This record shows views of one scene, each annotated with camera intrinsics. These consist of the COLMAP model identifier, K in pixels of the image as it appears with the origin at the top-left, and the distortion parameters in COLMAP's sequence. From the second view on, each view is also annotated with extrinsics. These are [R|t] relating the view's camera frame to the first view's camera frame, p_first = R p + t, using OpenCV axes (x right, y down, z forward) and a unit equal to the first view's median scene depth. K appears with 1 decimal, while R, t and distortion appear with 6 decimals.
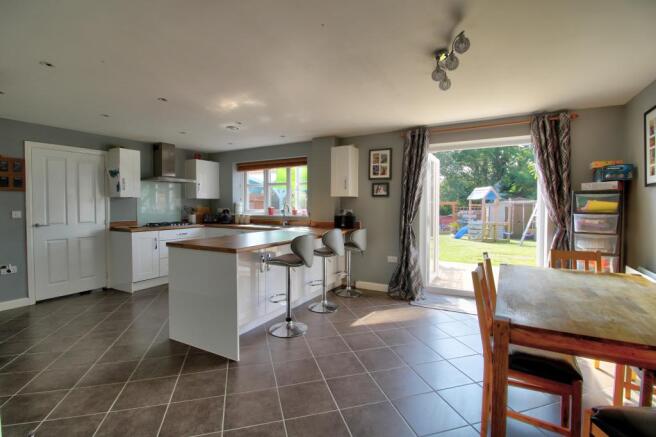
lens RADIAL K [[305.4, 0, 331.6], [0, 305.4, 214.8], [0, 0, 1]] dist [-0.016885, -0.003236]
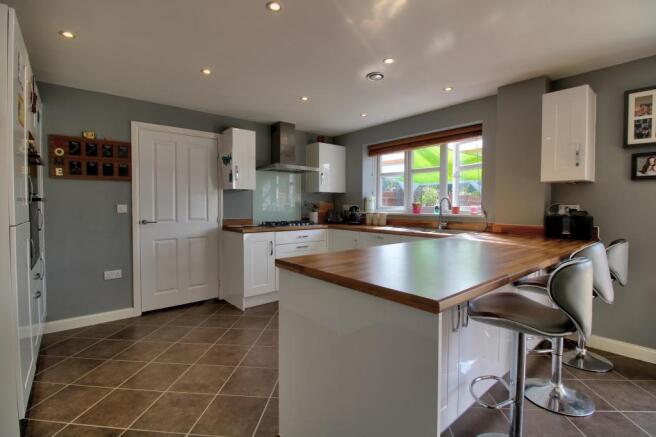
lens RADIAL K [[305.4, 0, 328.9], [0, 305.4, 216.7], [0, 0, 1]] dist [-0.016885, -0.003236]
pose [[0.931747, 0.014850, -0.362805, -0.160205], [-0.013274, 0.999889, 0.006838, 0.006391], [0.362866, -0.001556, 0.931840, 0.328961]]
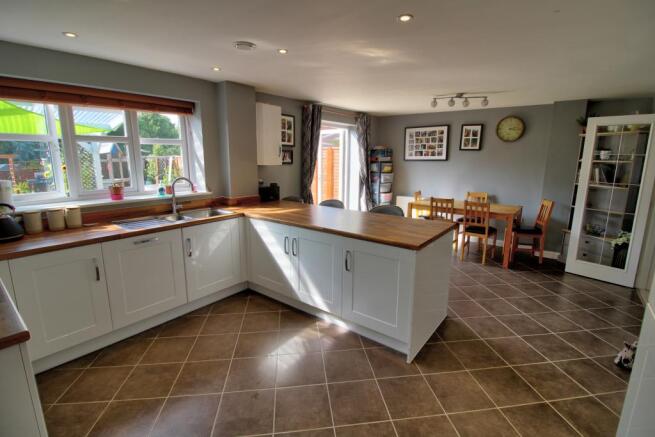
lens RADIAL K [[304.9, 0, 327.6], [0, 304.9, 215.3], [0, 0, 1]] dist [-0.016885, -0.003236]
pose [[0.165887, -0.189700, 0.967727, -0.786999], [0.022543, 0.981797, 0.188593, -0.077232], [-0.985887, -0.009470, 0.167143, 0.677141]]
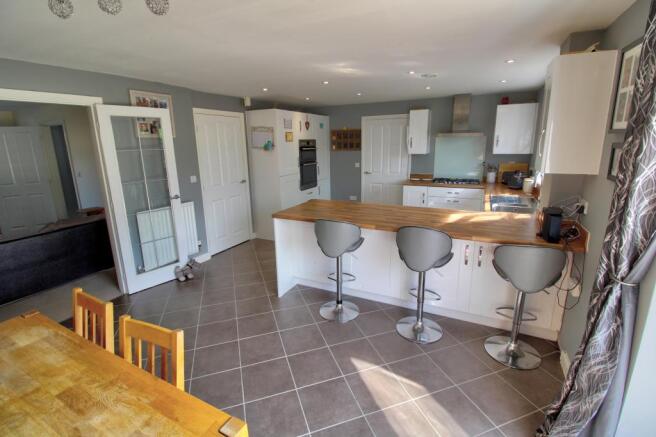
lens RADIAL K [[305.4, 0, 333.8], [0, 305.4, 212.7], [0, 0, 1]] dist [-0.016885, -0.003236]
pose [[0.033984, 0.224637, -0.973850, 0.484471], [-0.016886, 0.974402, 0.224176, -0.093286], [0.999280, 0.008826, 0.036908, 0.644819]]
